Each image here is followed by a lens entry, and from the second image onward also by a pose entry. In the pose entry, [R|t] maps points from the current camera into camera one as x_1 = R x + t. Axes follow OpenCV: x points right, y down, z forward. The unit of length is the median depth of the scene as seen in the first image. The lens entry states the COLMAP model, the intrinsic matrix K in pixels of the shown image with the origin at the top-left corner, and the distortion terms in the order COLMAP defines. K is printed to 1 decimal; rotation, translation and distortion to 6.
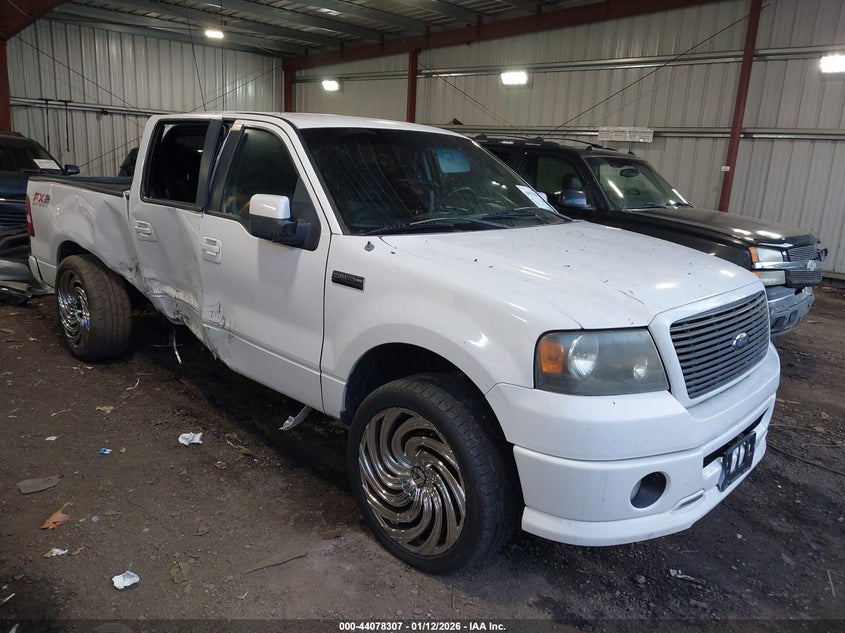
lens RADIAL K [[665.9, 0, 436.3], [0, 665.9, 318.8], [0, 0, 1]] dist [-0.007167, -0.010469]
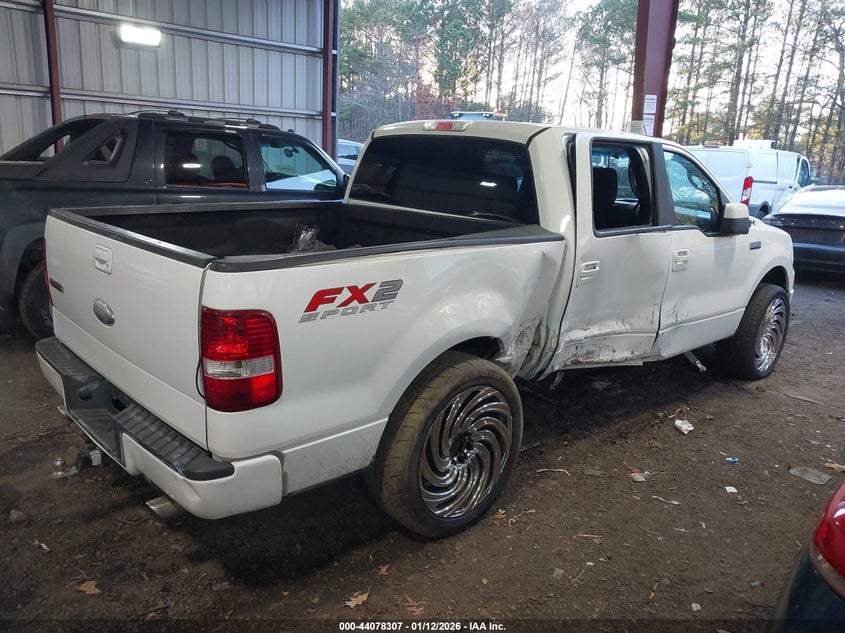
lens RADIAL K [[665.9, 0, 436.3], [0, 665.9, 318.8], [0, 0, 1]] dist [-0.007167, -0.010469]
pose [[0.052616, -0.286701, 0.956574, -1.251016], [0.190906, 0.943122, 0.272169, -0.337795], [-0.980197, 0.168295, 0.104357, 1.107711]]
